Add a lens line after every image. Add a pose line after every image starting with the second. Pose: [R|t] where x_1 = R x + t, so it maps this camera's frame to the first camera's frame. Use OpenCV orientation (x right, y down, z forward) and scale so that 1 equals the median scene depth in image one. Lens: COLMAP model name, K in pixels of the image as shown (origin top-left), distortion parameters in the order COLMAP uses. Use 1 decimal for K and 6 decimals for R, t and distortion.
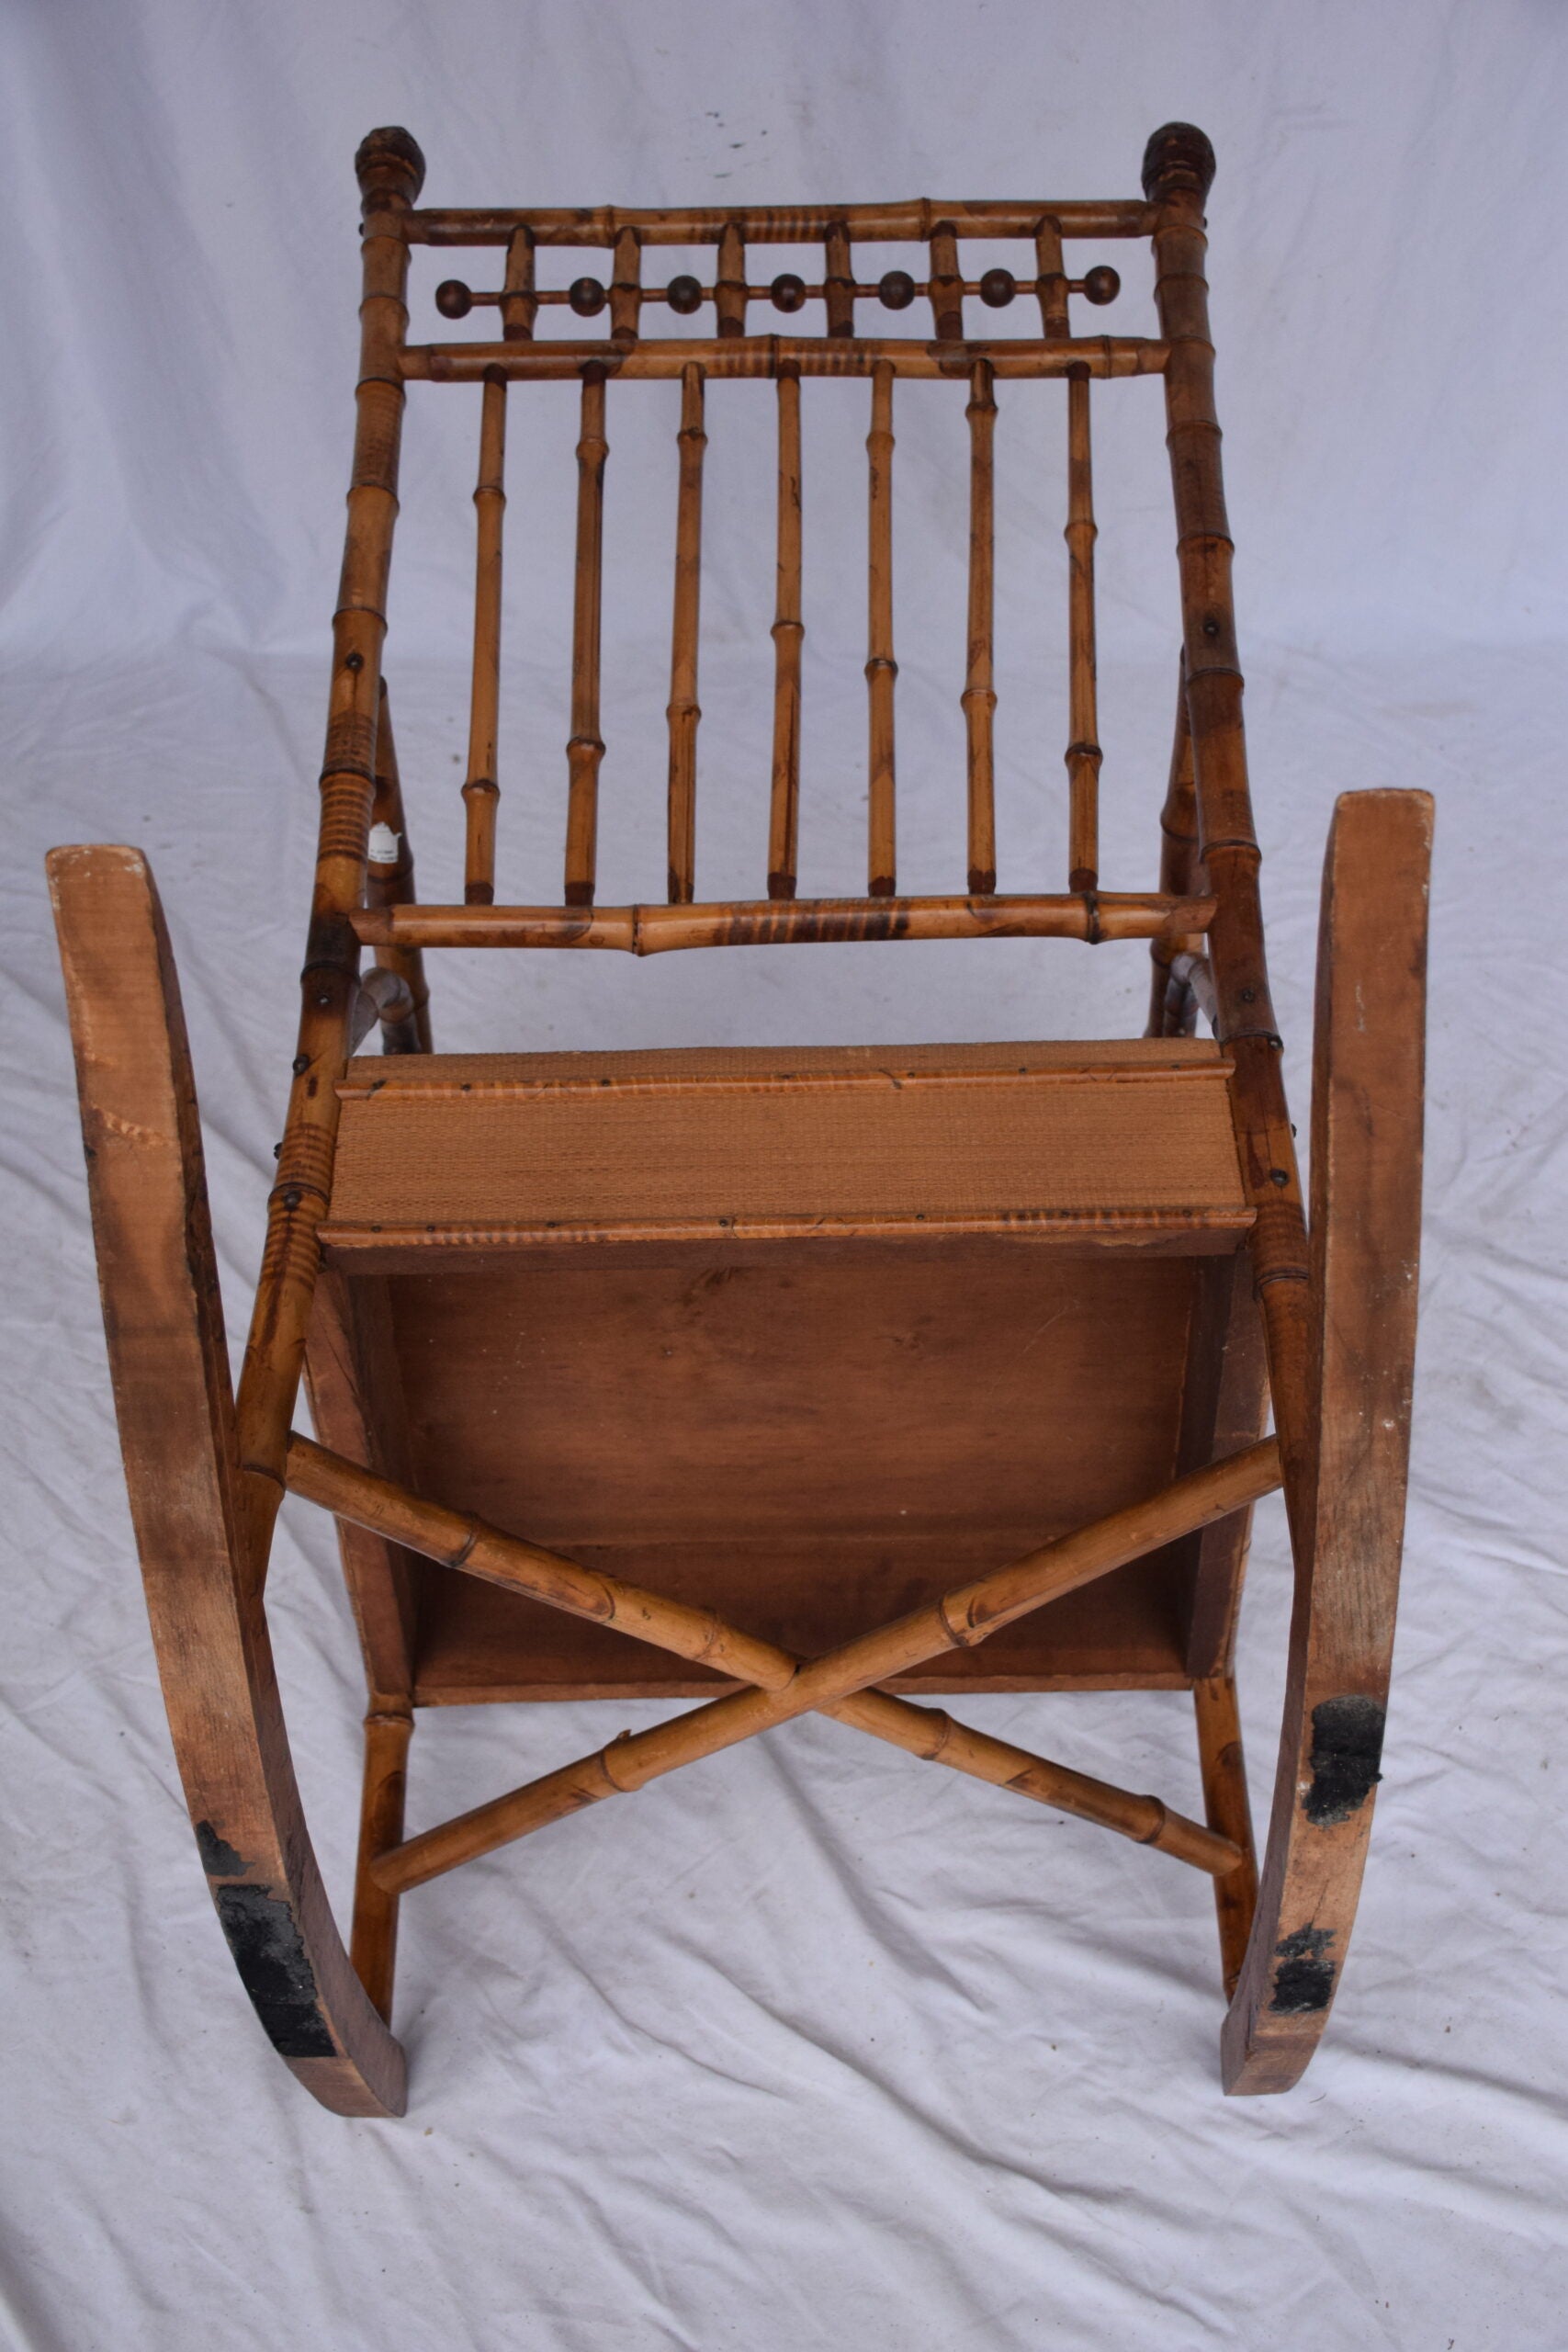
lens RADIAL K [[2413.6, 0, 812.8], [0, 2413.6, 1280.8], [0, 0, 1]] dist [0.015791, 0.000000]
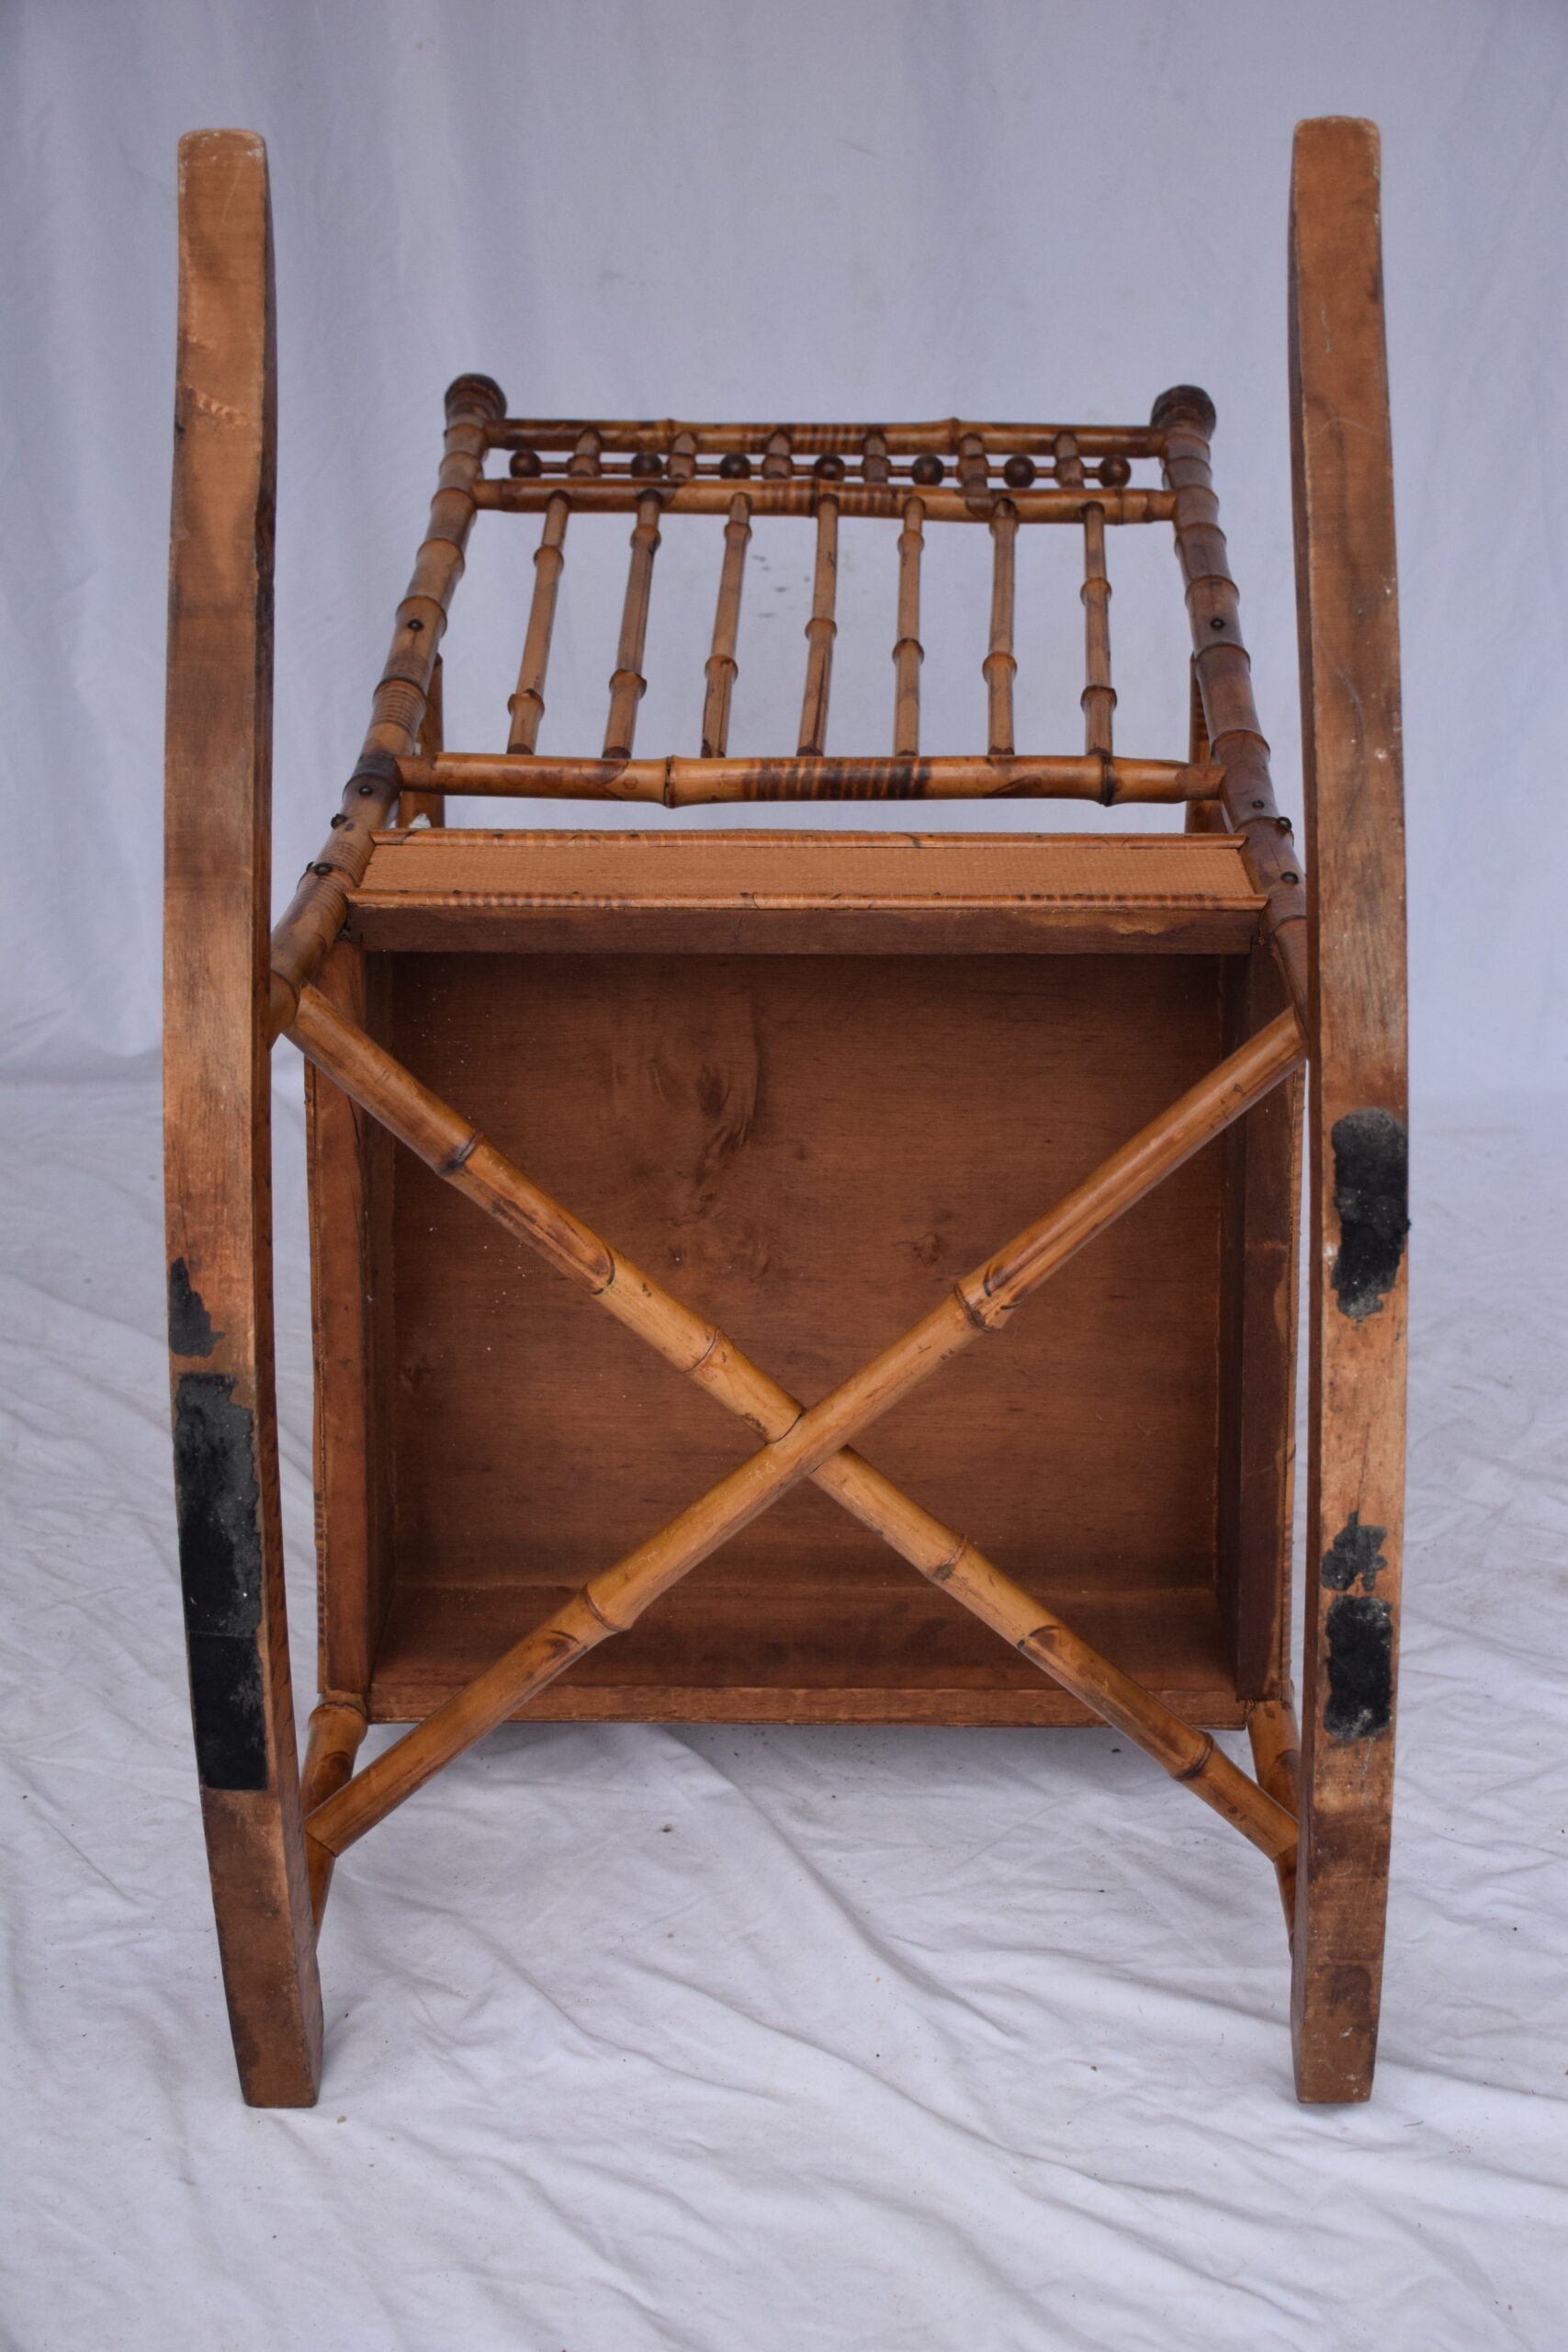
lens RADIAL K [[2839.8, 0, 819.5], [0, 2839.8, 1369.5], [0, 0, 1]] dist [0.080959, 0.000000]
pose [[0.999652, 0.023219, -0.012551, 0.011971], [-0.026360, 0.902284, -0.430335, 0.555690], [0.001333, 0.430516, 0.902582, 0.000965]]
